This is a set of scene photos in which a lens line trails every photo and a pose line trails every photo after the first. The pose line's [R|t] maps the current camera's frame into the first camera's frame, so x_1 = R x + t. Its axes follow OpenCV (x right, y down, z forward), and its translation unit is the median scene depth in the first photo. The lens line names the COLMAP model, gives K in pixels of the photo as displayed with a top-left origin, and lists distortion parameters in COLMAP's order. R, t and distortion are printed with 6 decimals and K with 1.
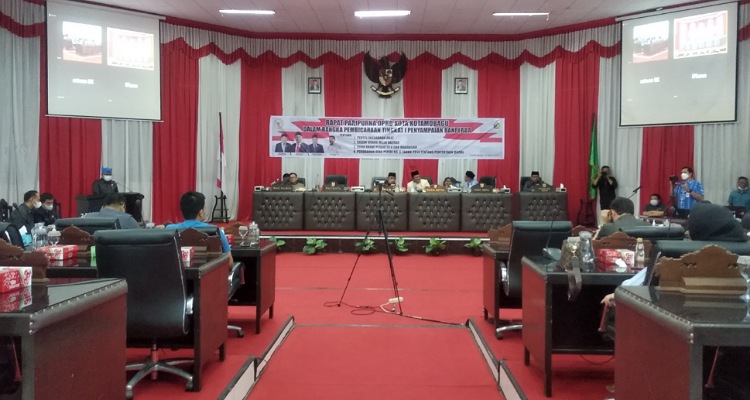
lens RADIAL K [[623.9, 0, 361.4], [0, 623.9, 182.9], [0, 0, 1]] dist [0.040586, -0.093525]
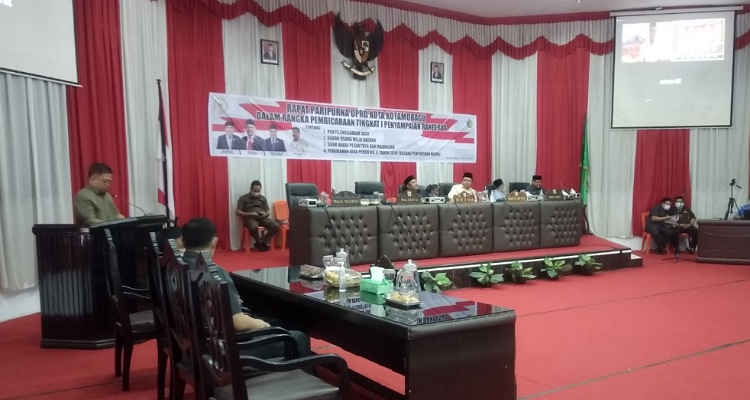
lens RADIAL K [[623.9, 0, 395.0], [0, 623.9, 246.8], [0, 0, 1]] dist [0.040586, -0.093525]
pose [[0.812619, -0.068559, 0.578749, -0.380294], [0.022039, 0.995961, 0.087037, 0.000121], [-0.582379, -0.057972, 0.810848, 0.353420]]
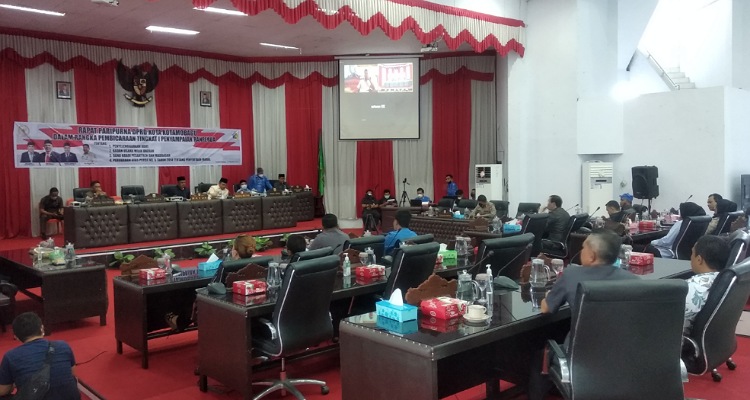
lens RADIAL K [[623.9, 0, 364.4], [0, 623.9, 191.0], [0, 0, 1]] dist [0.040586, -0.093525]
pose [[0.716939, -0.050632, 0.695294, -0.416080], [0.032574, 0.998703, 0.039138, -0.027952], [-0.696374, -0.005411, 0.717659, 0.015646]]
